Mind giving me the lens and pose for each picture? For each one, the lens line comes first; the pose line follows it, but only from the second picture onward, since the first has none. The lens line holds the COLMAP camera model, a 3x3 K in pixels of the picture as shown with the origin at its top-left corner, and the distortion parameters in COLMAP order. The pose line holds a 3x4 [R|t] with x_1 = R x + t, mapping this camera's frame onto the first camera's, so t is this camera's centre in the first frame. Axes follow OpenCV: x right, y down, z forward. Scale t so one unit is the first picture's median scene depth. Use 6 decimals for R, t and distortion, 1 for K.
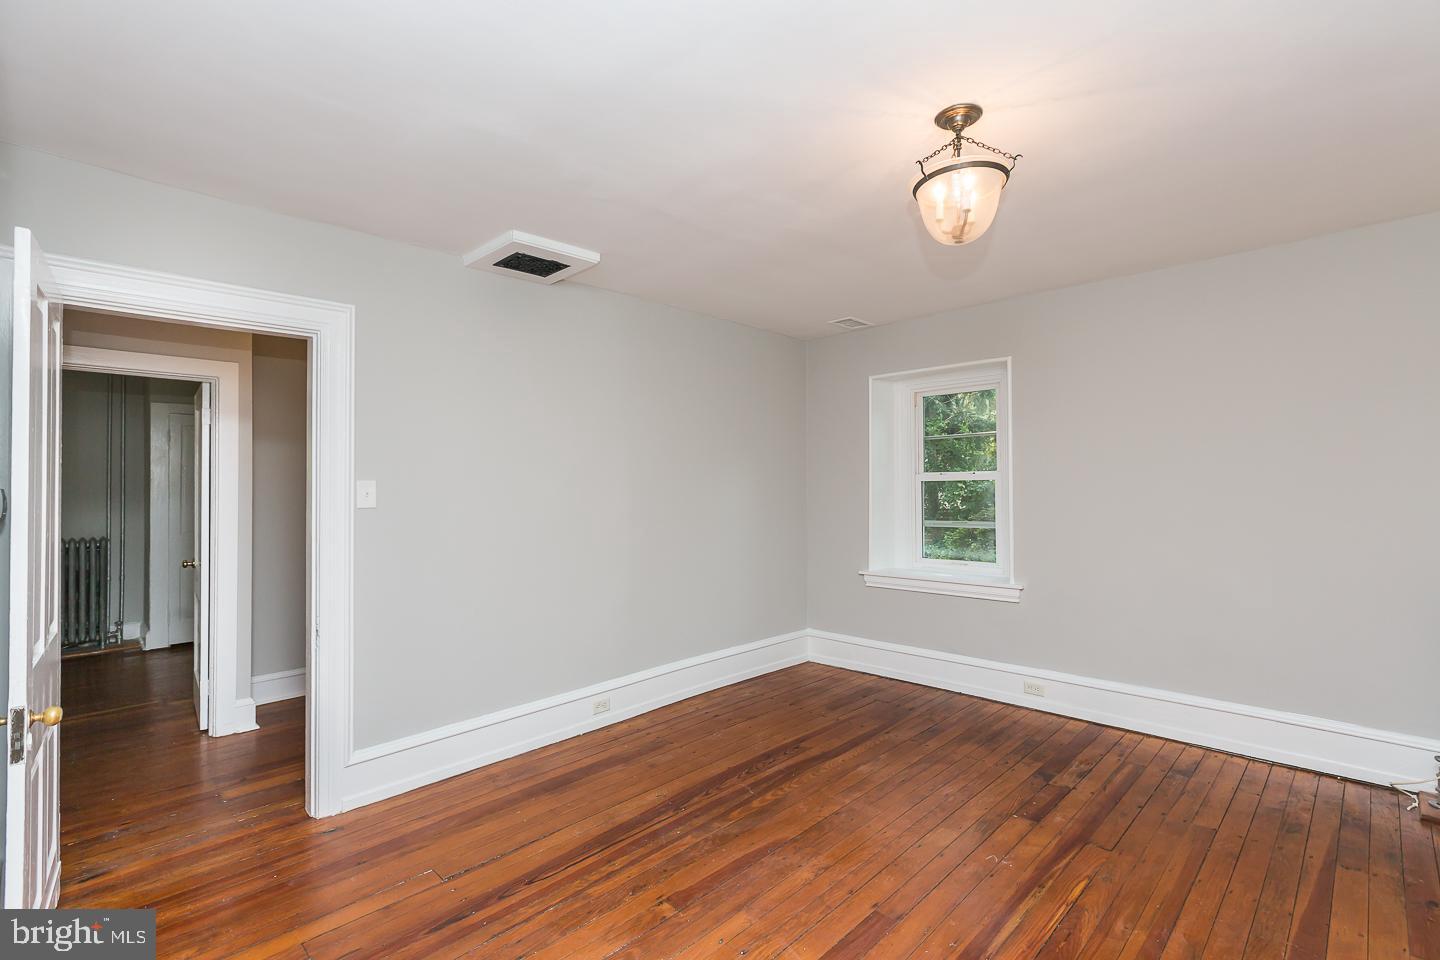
lens RADIAL K [[665.7, 0, 721.1], [0, 665.7, 484.7], [0, 0, 1]] dist [0.001477, -0.000753]
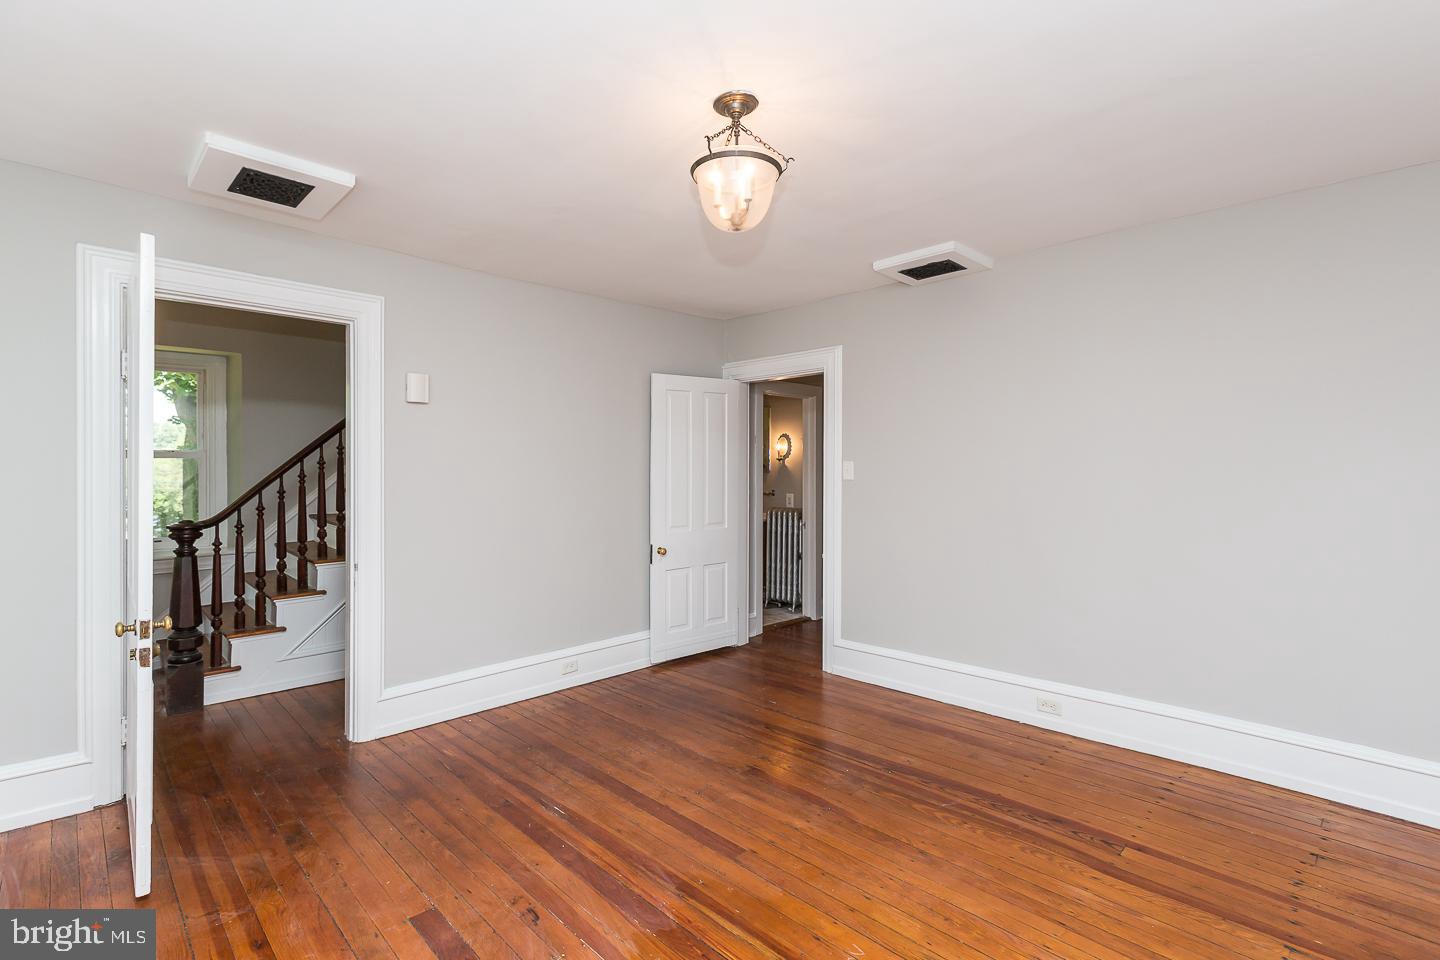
lens RADIAL K [[665.7, 0, 721.5], [0, 665.7, 471.8], [0, 0, 1]] dist [0.001477, -0.000753]
pose [[-0.006308, 0.019890, -0.999782, 0.948010], [0.011835, 0.999734, 0.019815, -0.038094], [0.999910, -0.011708, -0.006541, 0.657527]]
